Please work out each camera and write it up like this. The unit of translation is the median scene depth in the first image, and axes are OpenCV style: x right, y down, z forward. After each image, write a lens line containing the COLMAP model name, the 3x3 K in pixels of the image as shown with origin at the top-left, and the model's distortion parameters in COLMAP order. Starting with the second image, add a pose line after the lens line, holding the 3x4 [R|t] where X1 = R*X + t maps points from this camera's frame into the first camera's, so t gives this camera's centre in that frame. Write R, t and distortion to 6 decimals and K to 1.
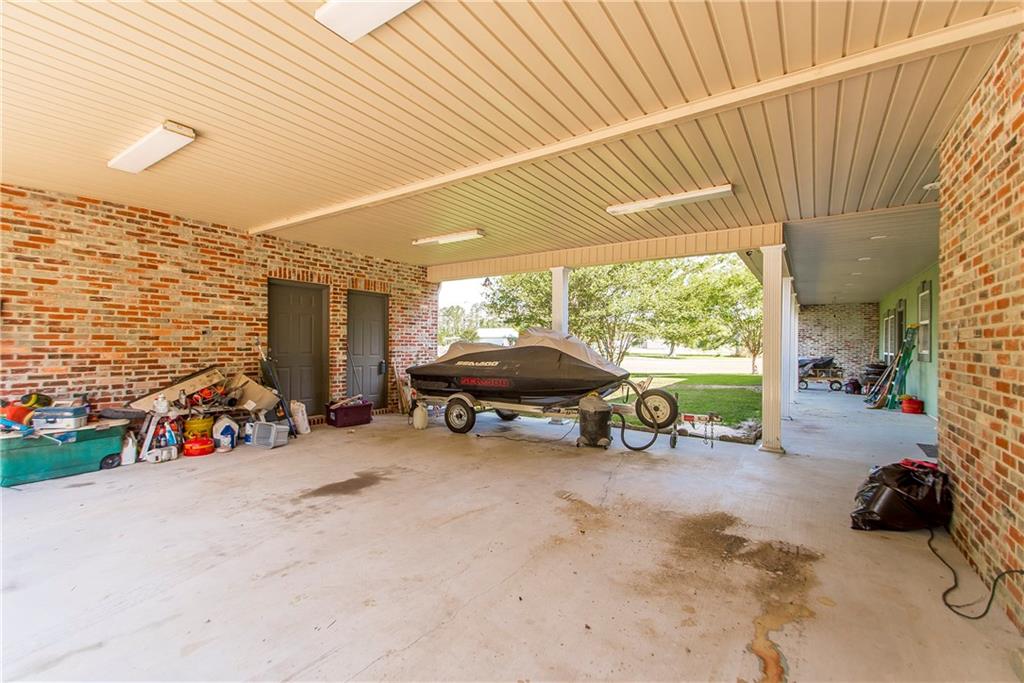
lens RADIAL K [[445.2, 0, 489.0], [0, 445.2, 339.4], [0, 0, 1]] dist [0.003911, -0.000436]
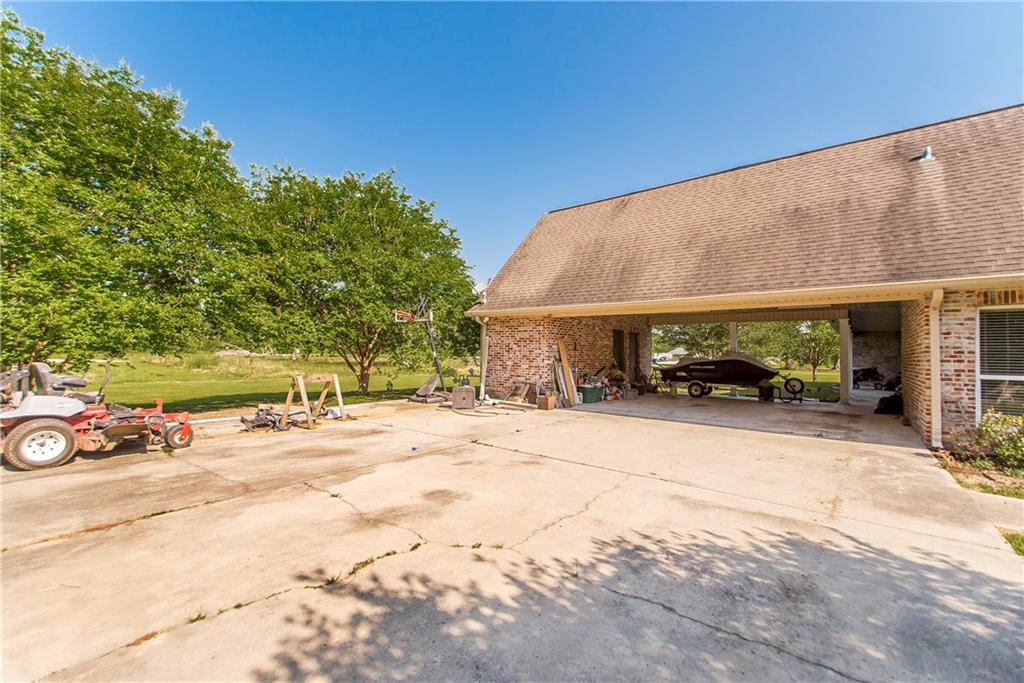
lens RADIAL K [[445.2, 0, 489.0], [0, 445.2, 339.4], [0, 0, 1]] dist [0.003911, -0.000436]
pose [[0.997554, 0.005098, -0.069717, -0.948373], [-0.006830, 0.999673, -0.024626, -0.021054], [0.069568, 0.025041, 0.997263, -1.314530]]
